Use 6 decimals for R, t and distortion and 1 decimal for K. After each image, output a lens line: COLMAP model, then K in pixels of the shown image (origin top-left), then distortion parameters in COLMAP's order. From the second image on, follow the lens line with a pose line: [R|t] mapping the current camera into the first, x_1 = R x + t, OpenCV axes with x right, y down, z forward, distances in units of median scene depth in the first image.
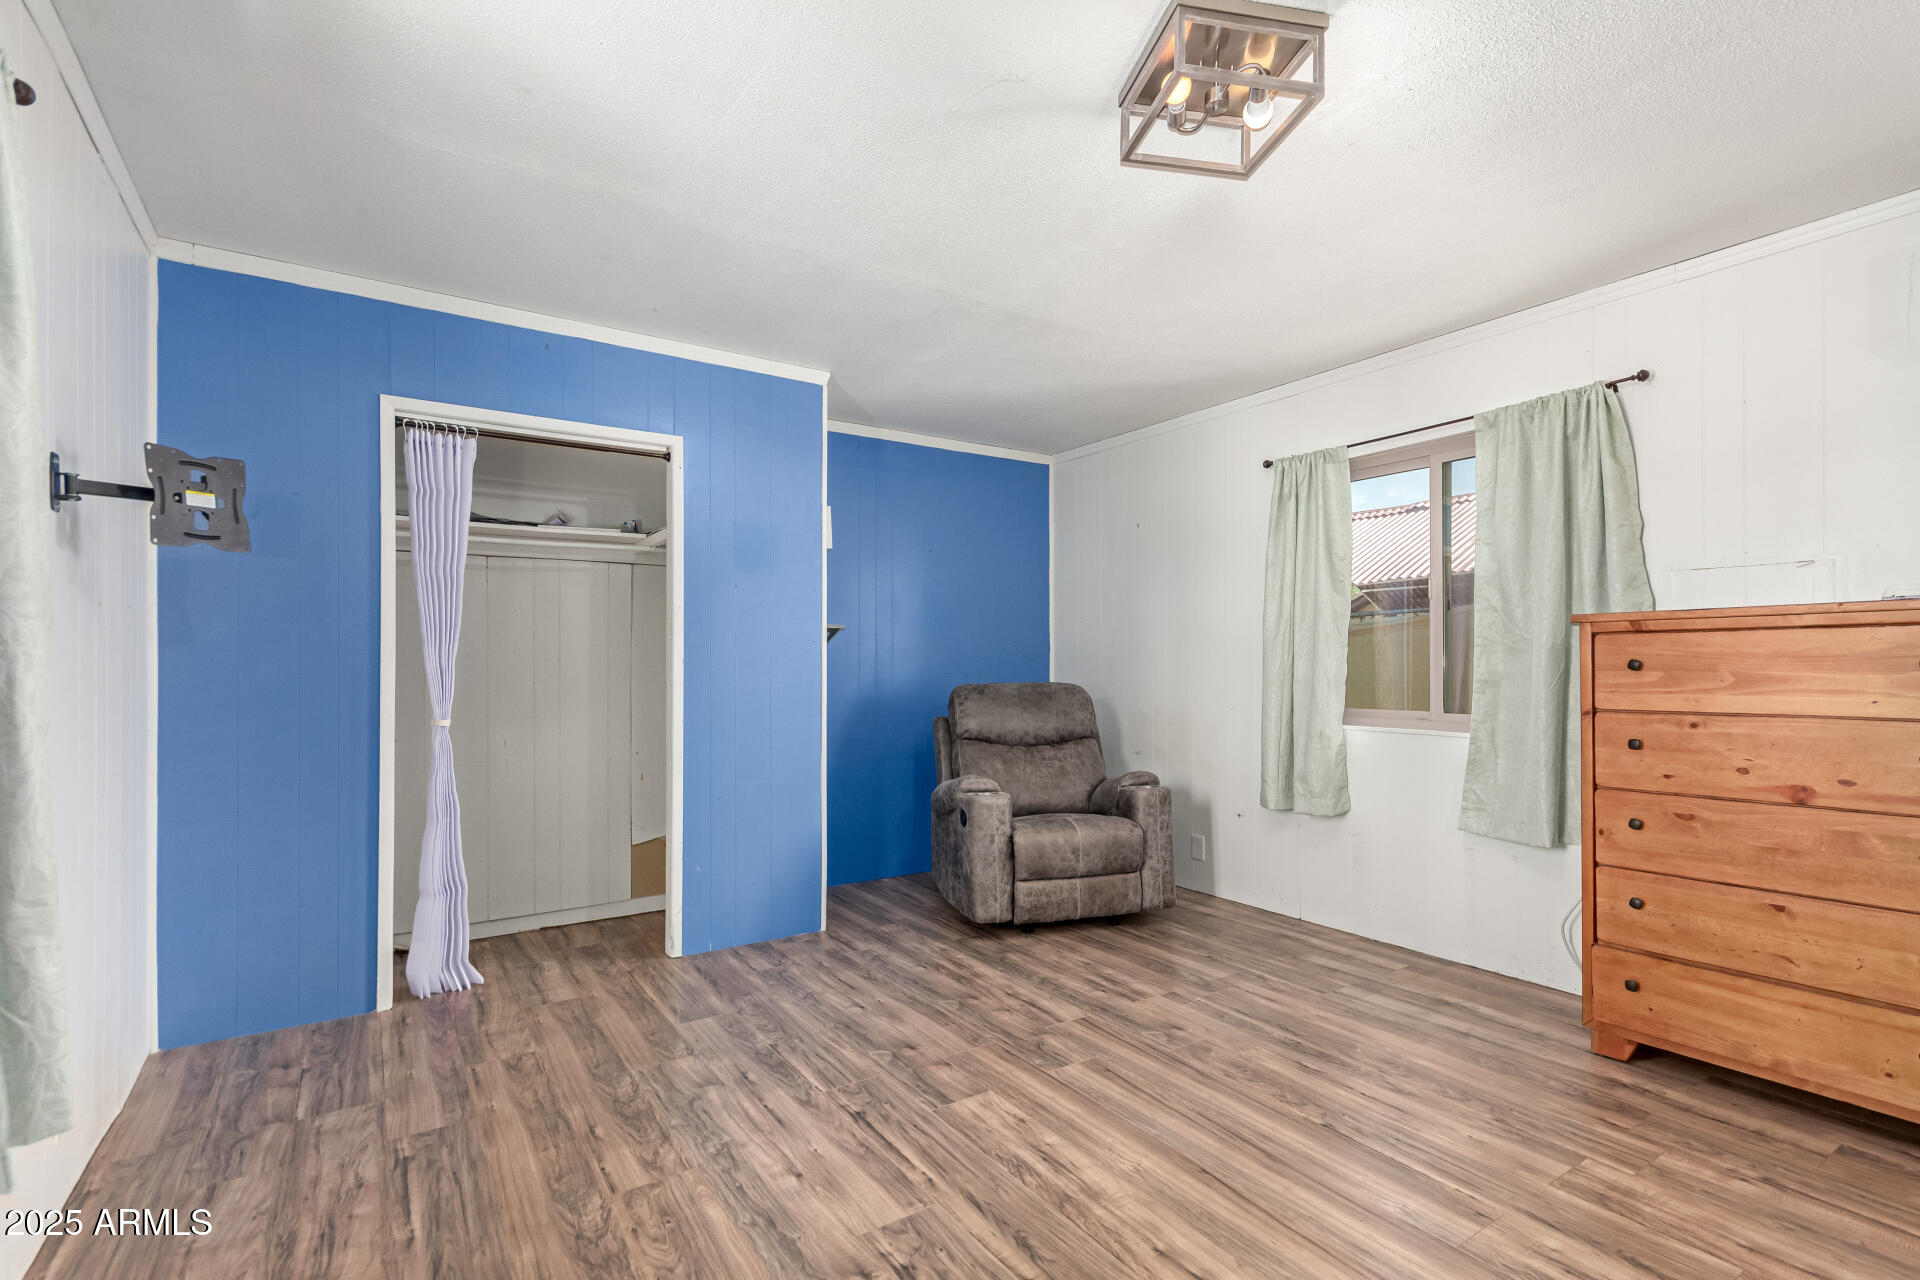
lens RADIAL K [[903.5, 0, 950.4], [0, 903.5, 659.6], [0, 0, 1]] dist [-0.001152, 0.000316]
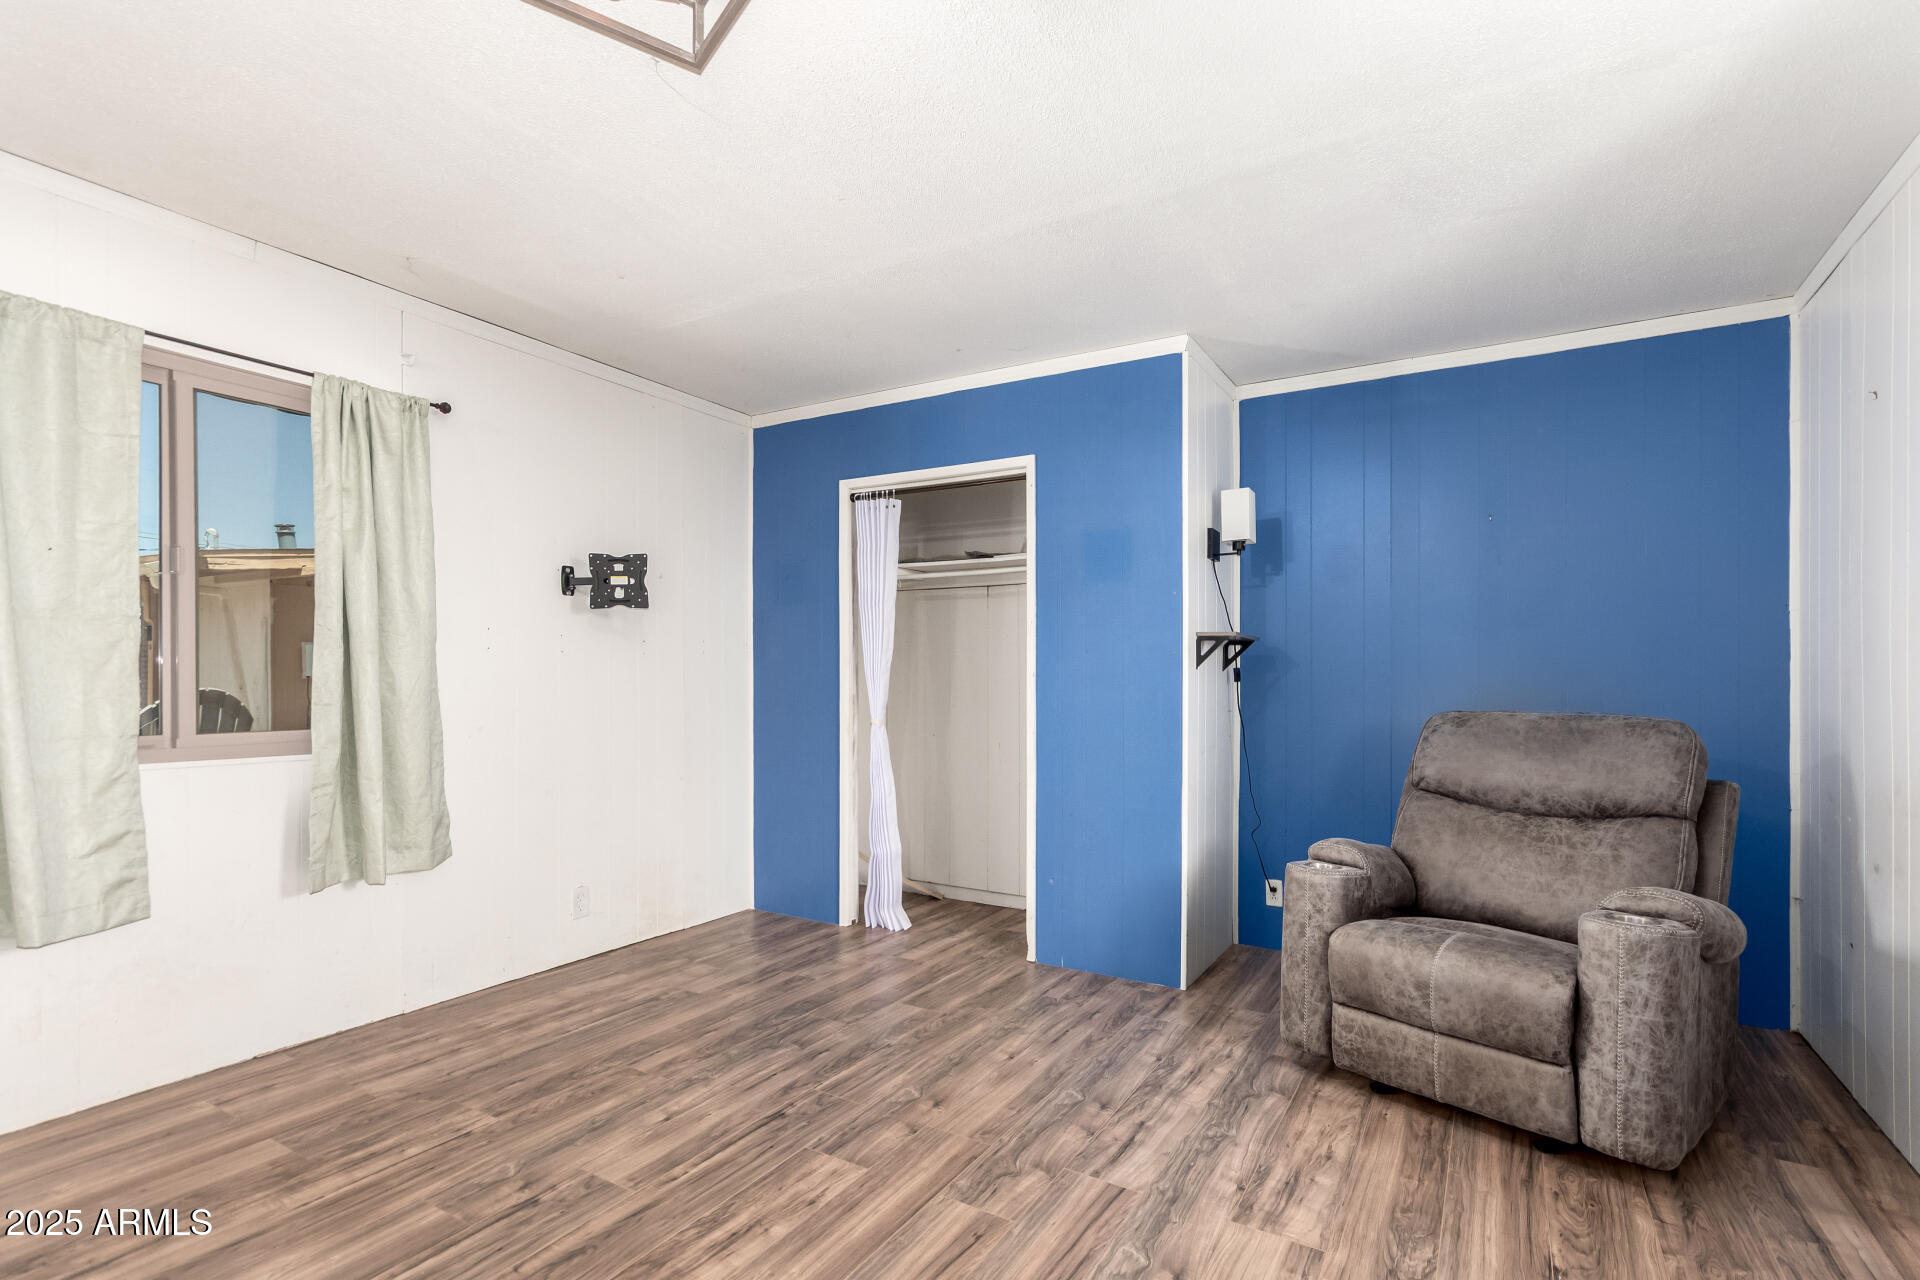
lens RADIAL K [[903.5, 0, 950.6], [0, 903.5, 648.0], [0, 0, 1]] dist [-0.001152, 0.000316]
pose [[0.426827, -0.021720, -0.904073, 0.603264], [-0.003747, 0.999660, -0.025786, 0.000228], [0.904326, 0.014394, 0.426600, 0.481338]]
